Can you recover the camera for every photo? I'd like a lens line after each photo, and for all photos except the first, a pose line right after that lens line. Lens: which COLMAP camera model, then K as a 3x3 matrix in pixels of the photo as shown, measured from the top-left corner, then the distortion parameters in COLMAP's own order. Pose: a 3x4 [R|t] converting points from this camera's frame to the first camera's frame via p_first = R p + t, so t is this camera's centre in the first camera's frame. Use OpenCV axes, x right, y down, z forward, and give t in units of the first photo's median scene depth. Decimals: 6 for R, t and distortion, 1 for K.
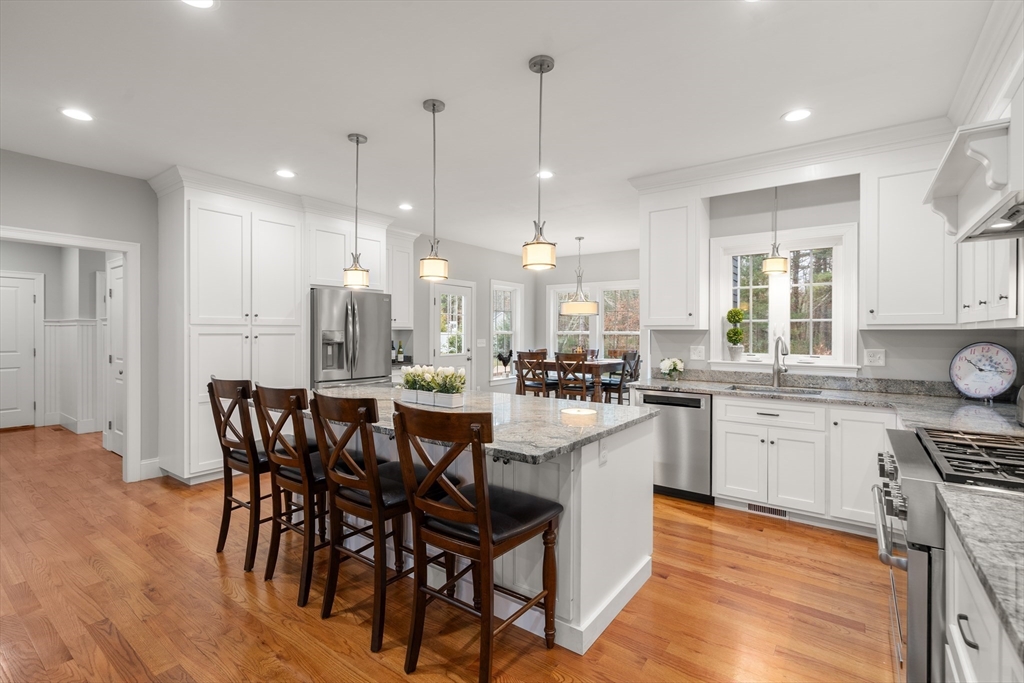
lens RADIAL K [[475.0, 0, 514.4], [0, 475.0, 332.4], [0, 0, 1]] dist [0.002251, 0.000335]
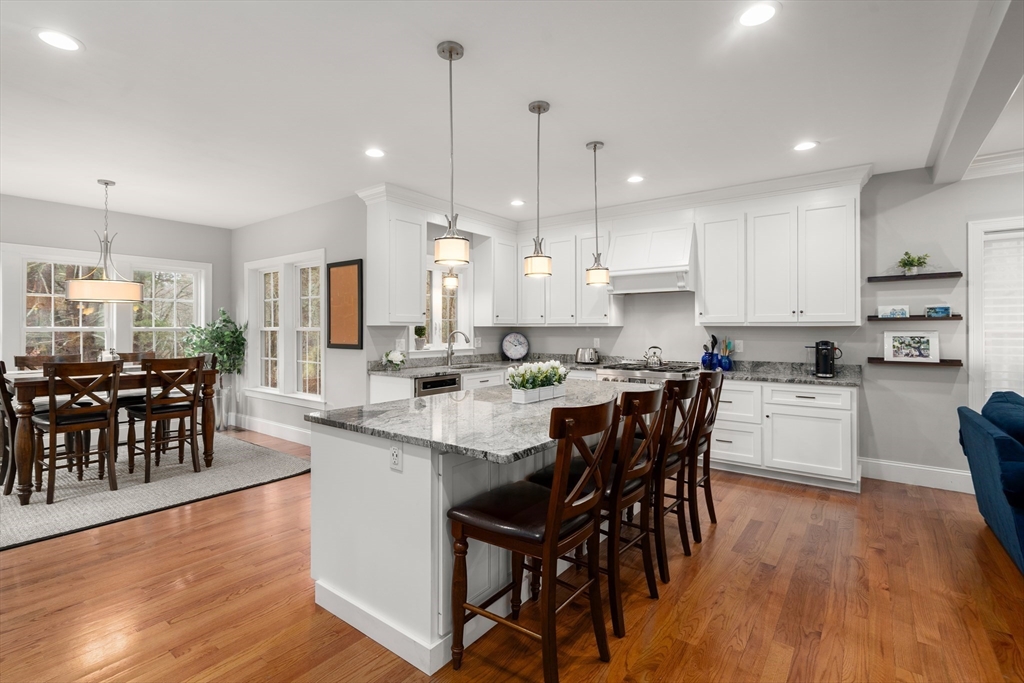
lens RADIAL K [[473.0, 0, 514.8], [0, 473.0, 325.1], [0, 0, 1]] dist [0.001975, 0.000502]
pose [[0.019944, 0.007008, 0.999777, -0.664611], [0.001722, 0.999974, -0.007044, 0.001803], [-0.999800, 0.001862, 0.019932, 0.582162]]
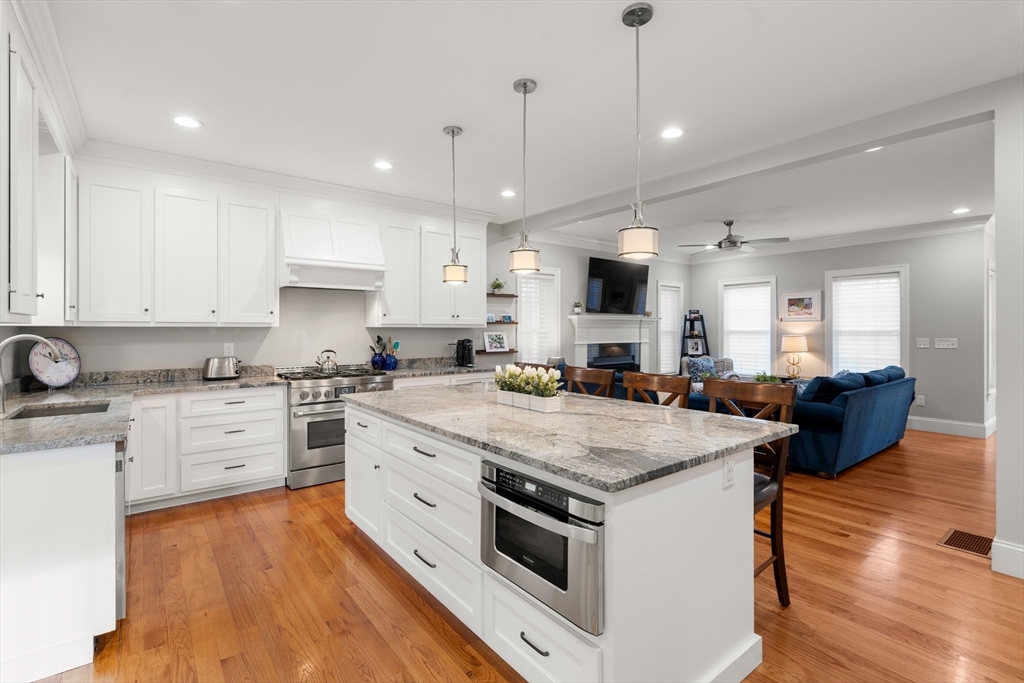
lens RADIAL K [[473.0, 0, 514.8], [0, 473.0, 325.1], [0, 0, 1]] dist [0.001975, 0.000502]
pose [[-0.960852, 0.000018, 0.277061, -0.223760], [-0.001339, 0.999988, -0.004708, -0.002622], [-0.277058, -0.004895, -0.960841, 1.075752]]
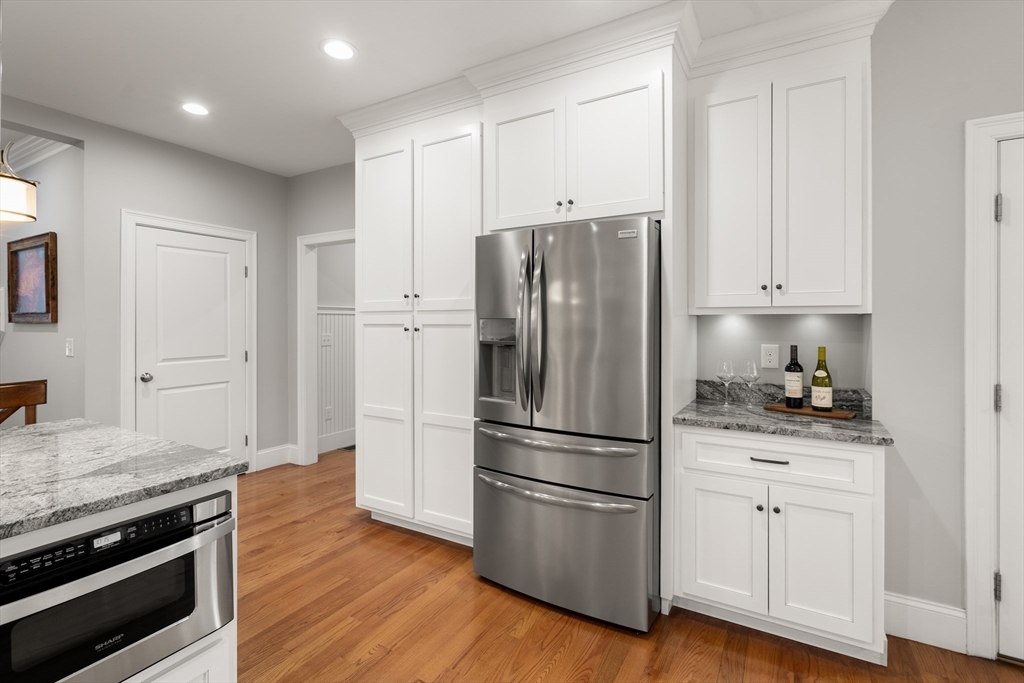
lens RADIAL K [[473.0, 0, 514.8], [0, 473.0, 325.1], [0, 0, 1]] dist [0.001975, 0.000502]
pose [[0.102728, 0.002005, -0.994707, 0.096041], [-0.001590, 0.999997, 0.001852, 0.001917], [0.994708, 0.001392, 0.102731, 0.936194]]
